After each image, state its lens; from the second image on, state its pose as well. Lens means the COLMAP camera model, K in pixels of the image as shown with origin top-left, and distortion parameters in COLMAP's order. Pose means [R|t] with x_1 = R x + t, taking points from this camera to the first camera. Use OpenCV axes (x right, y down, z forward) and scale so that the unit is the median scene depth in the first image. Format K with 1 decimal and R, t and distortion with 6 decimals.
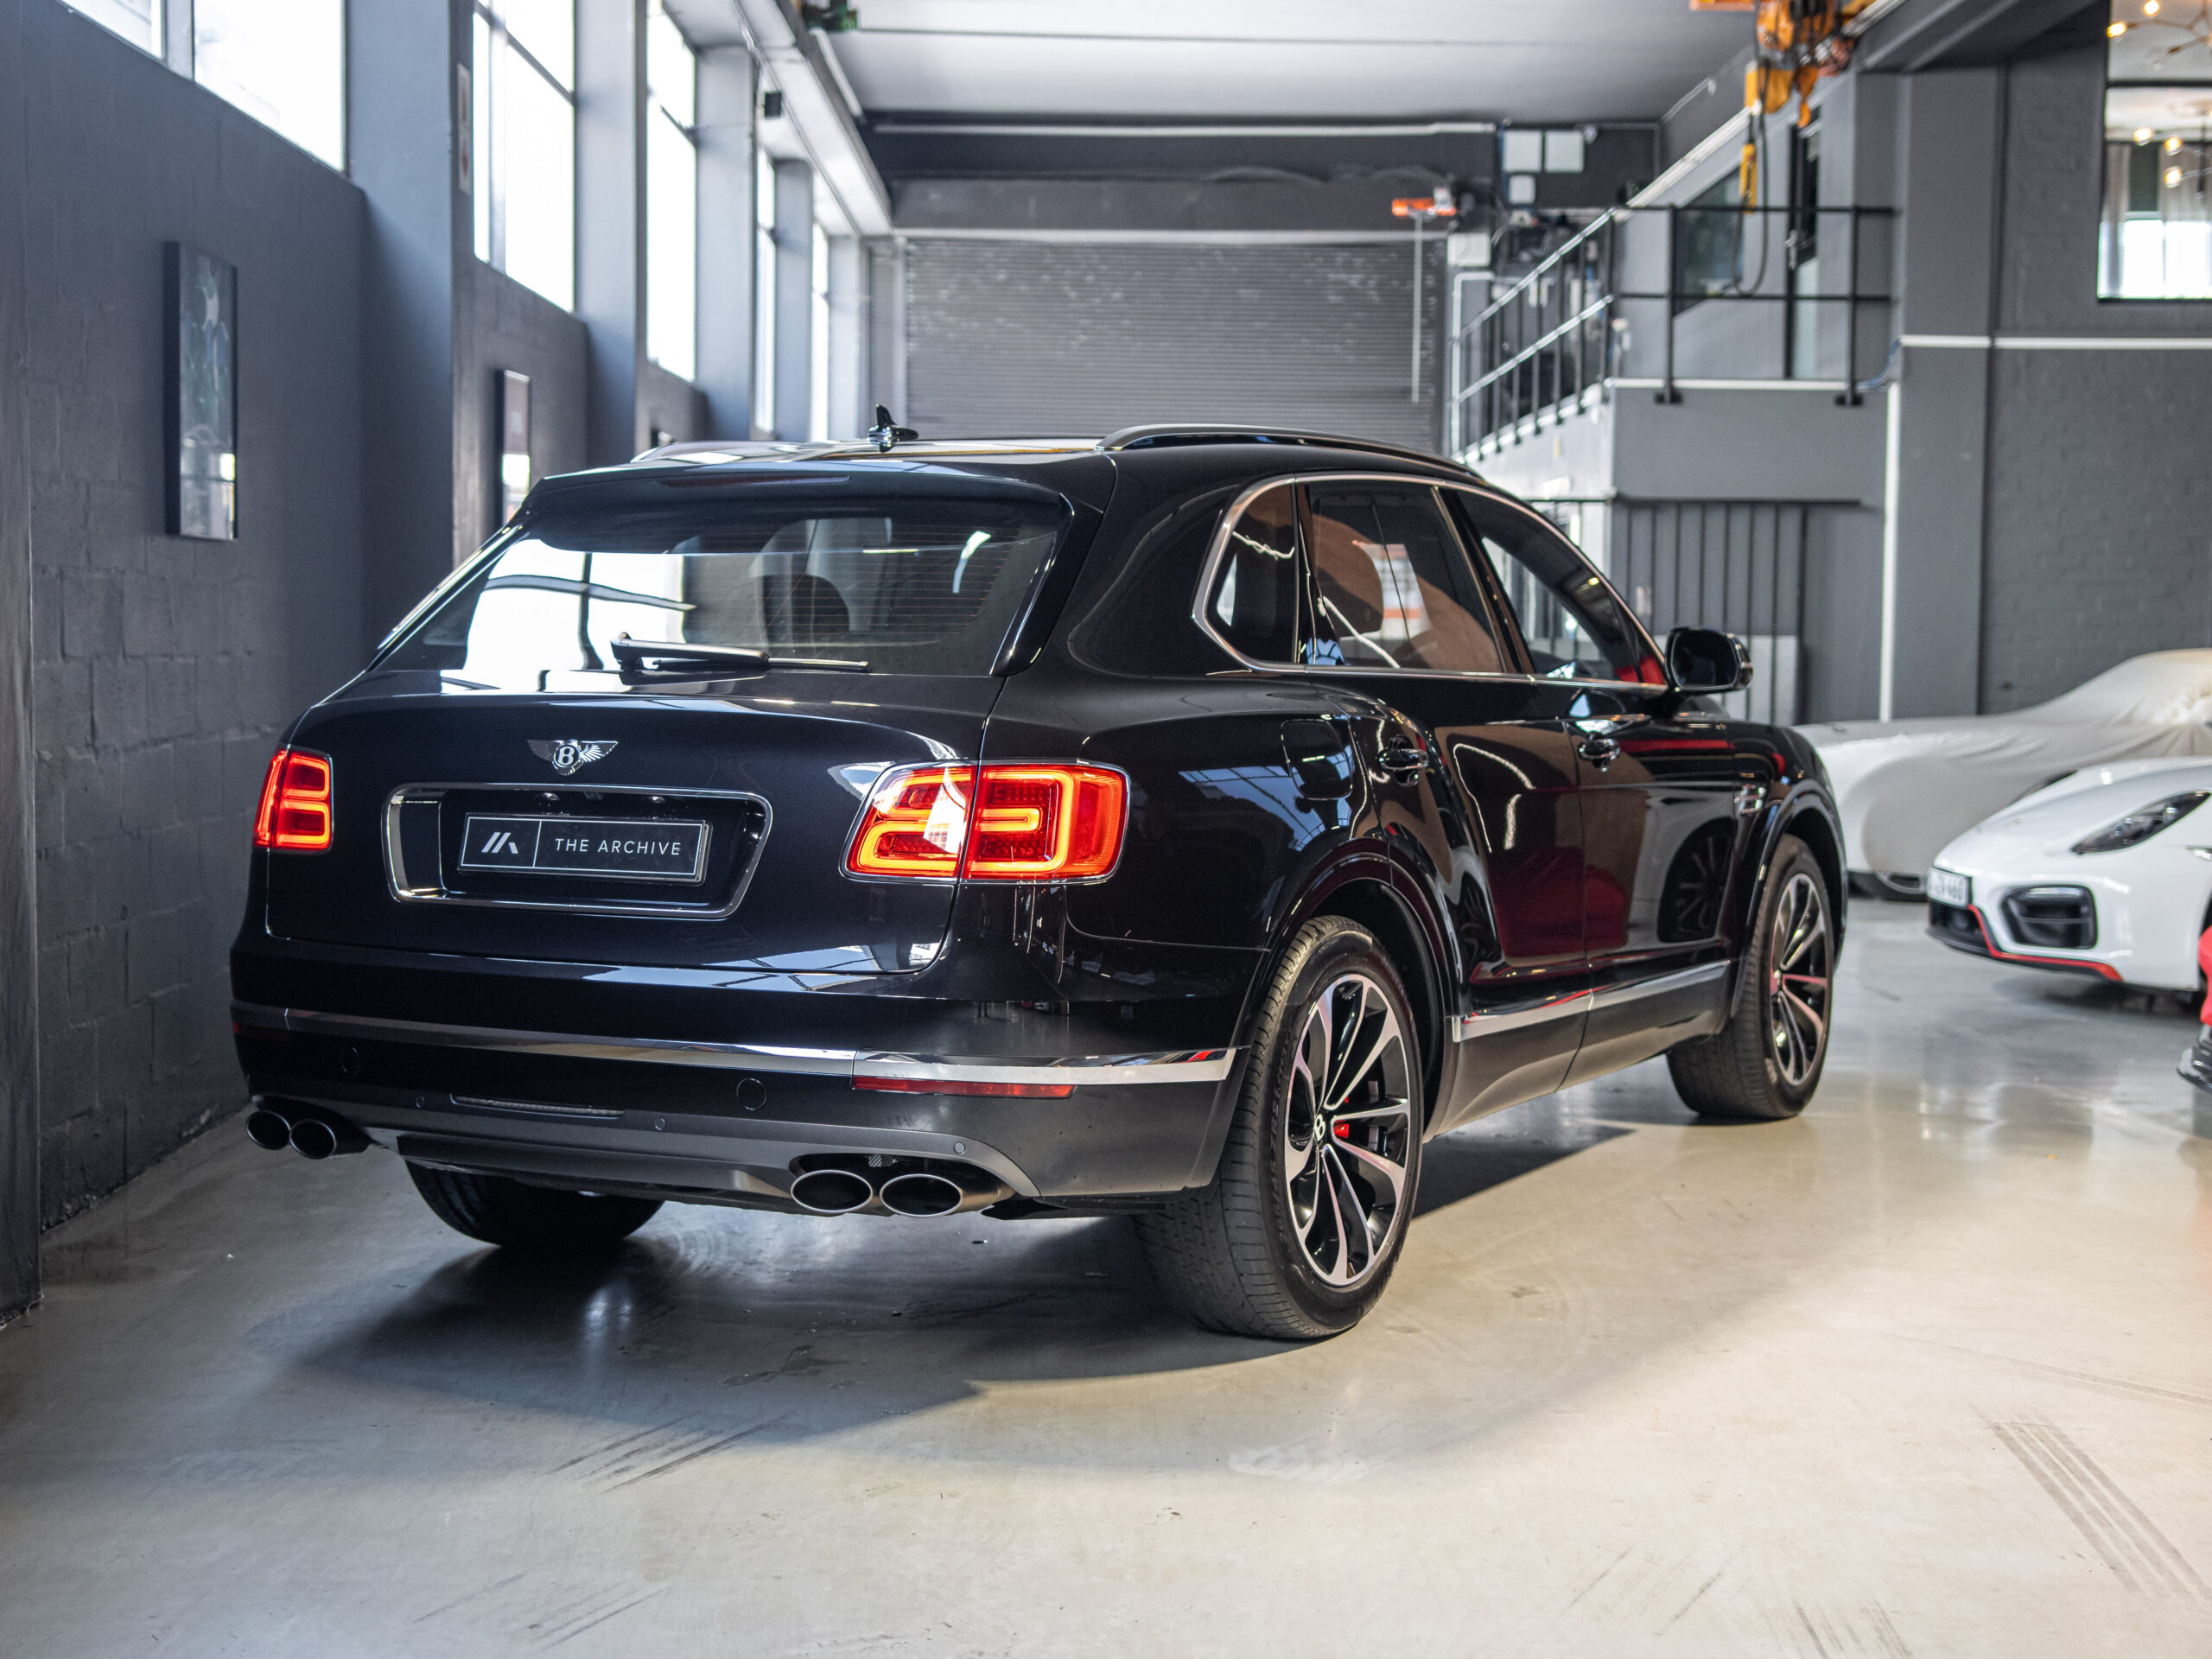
lens RADIAL K [[3141.4, 0, 1107.8], [0, 3141.4, 833.0], [0, 0, 1]] dist [0.029600, 0.000000]
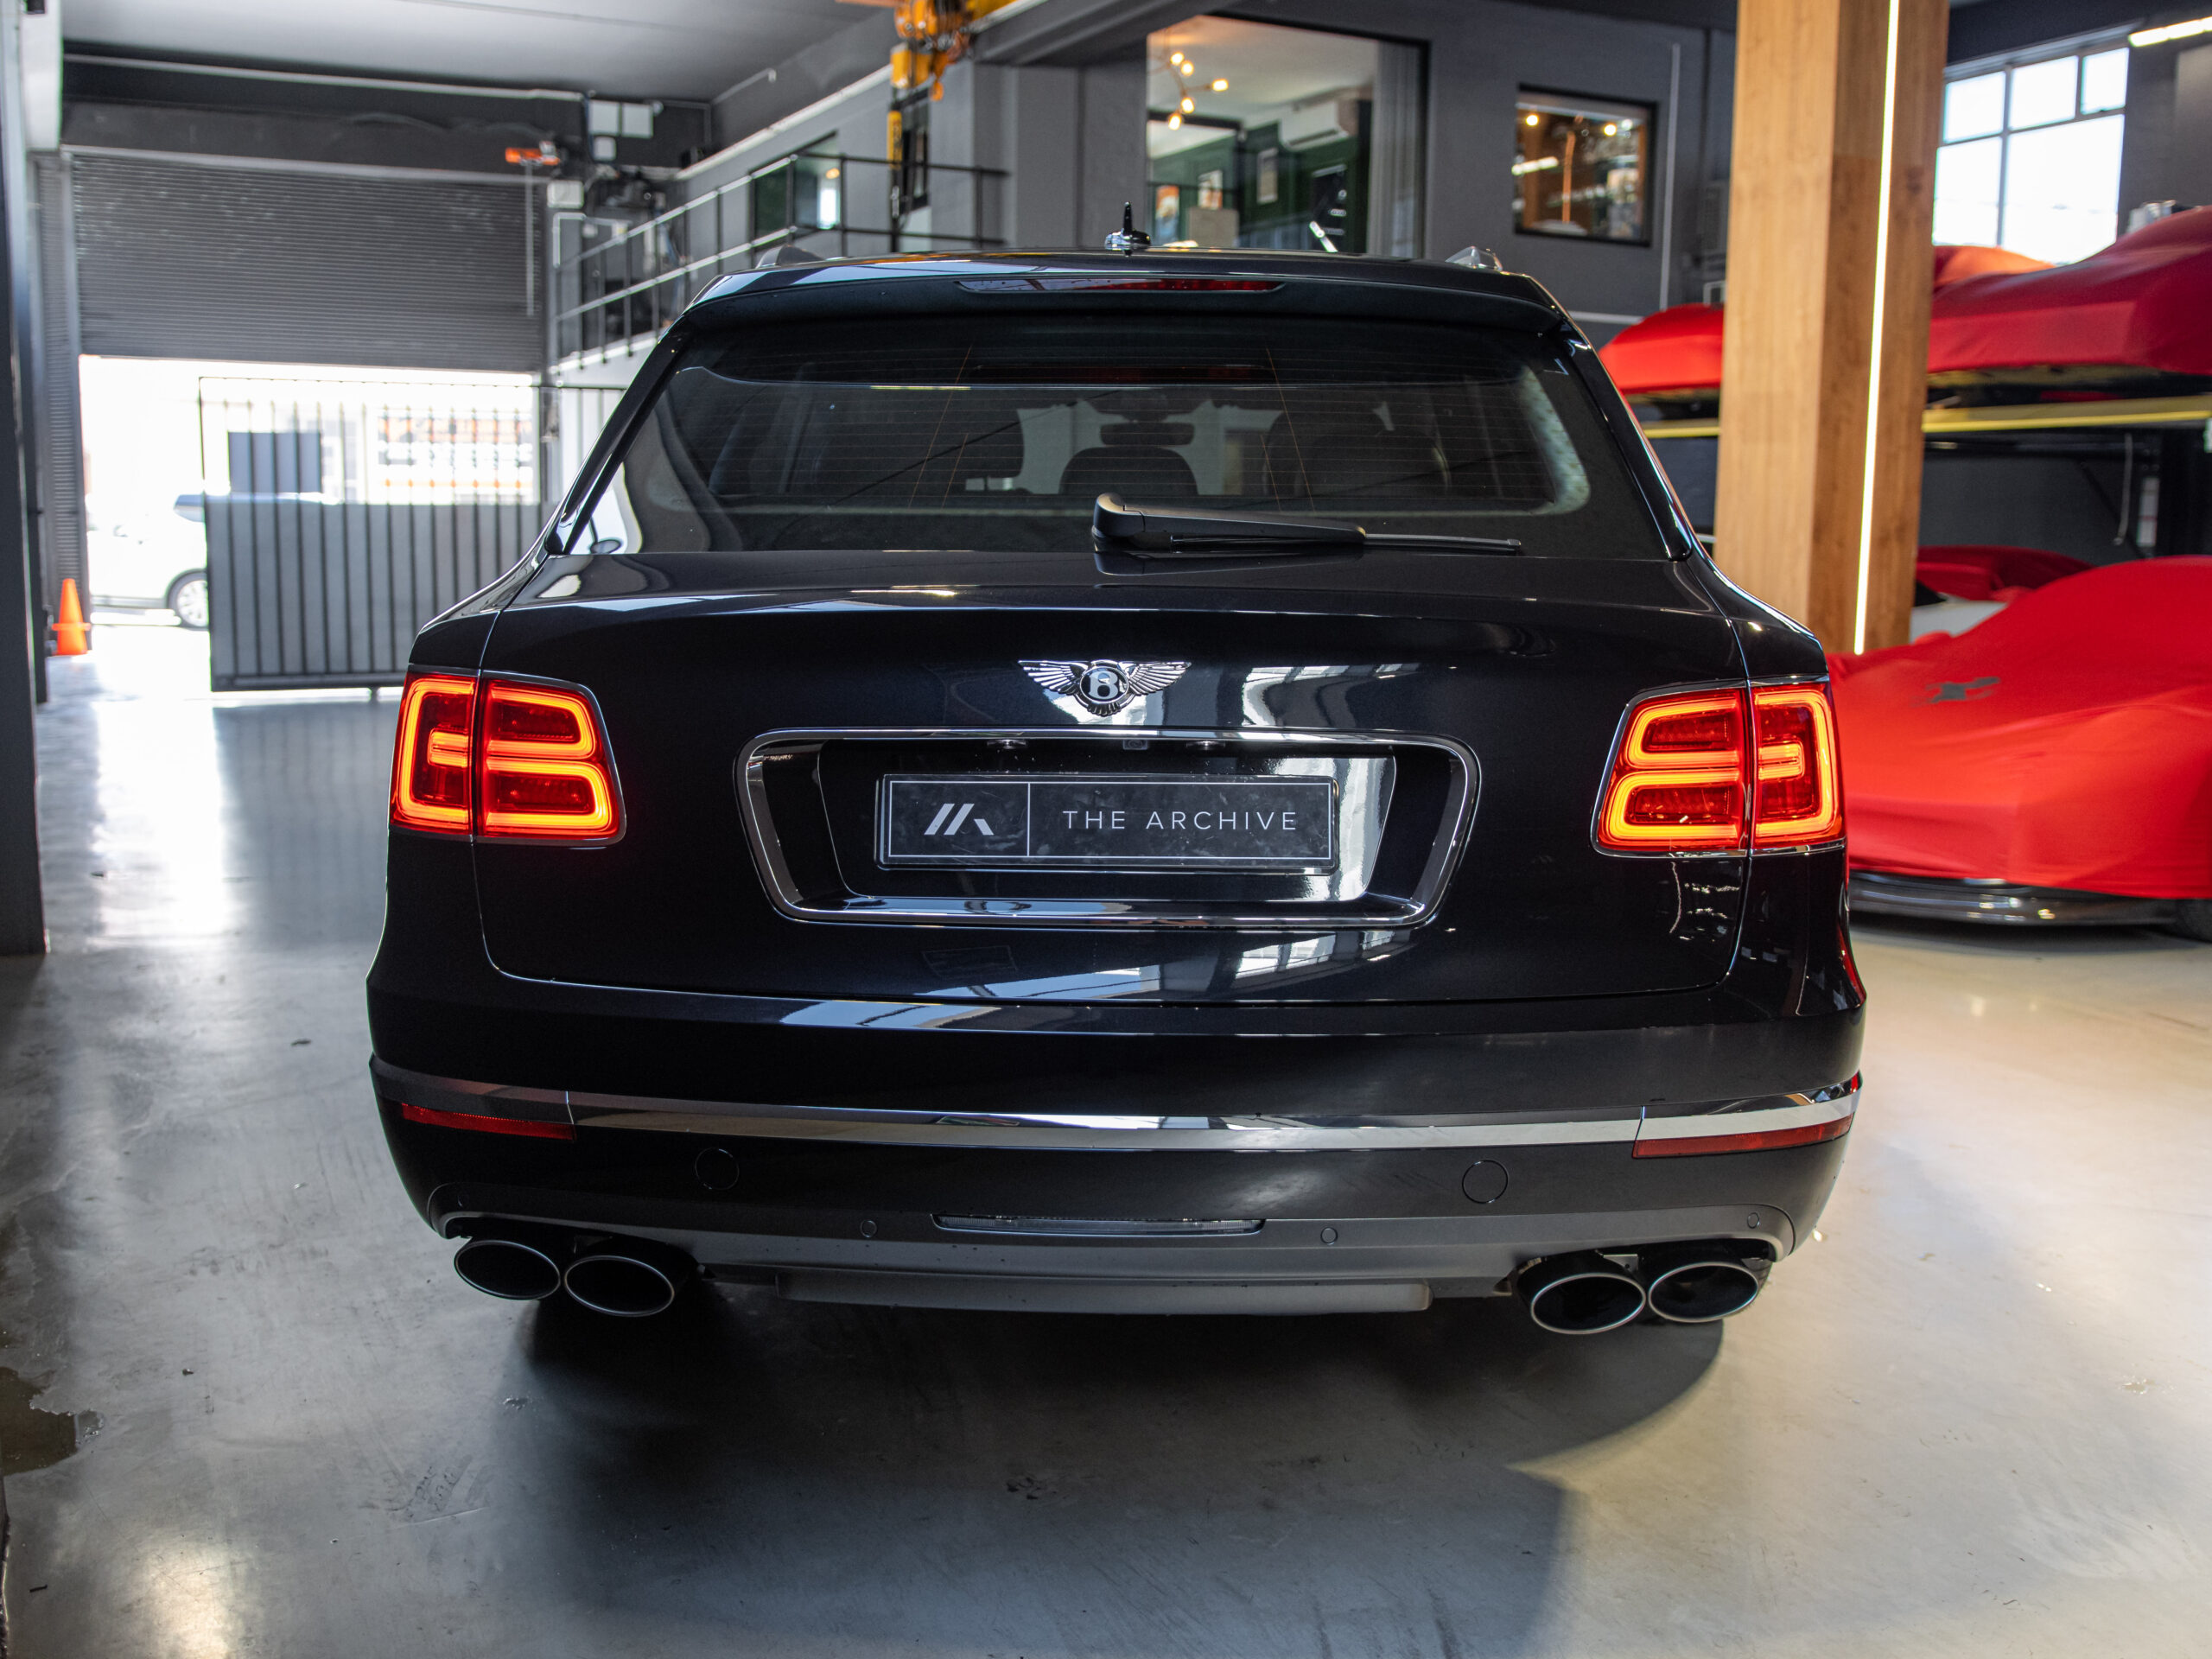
lens RADIAL K [[2138.3, 0, 1107.5], [0, 2138.3, 824.8], [0, 0, 1]] dist [-0.041623, 0.000000]
pose [[0.894380, -0.062346, 0.442942, -0.082546], [0.024123, 0.995521, 0.091415, -0.008124], [-0.446657, -0.071074, 0.891878, 0.134450]]
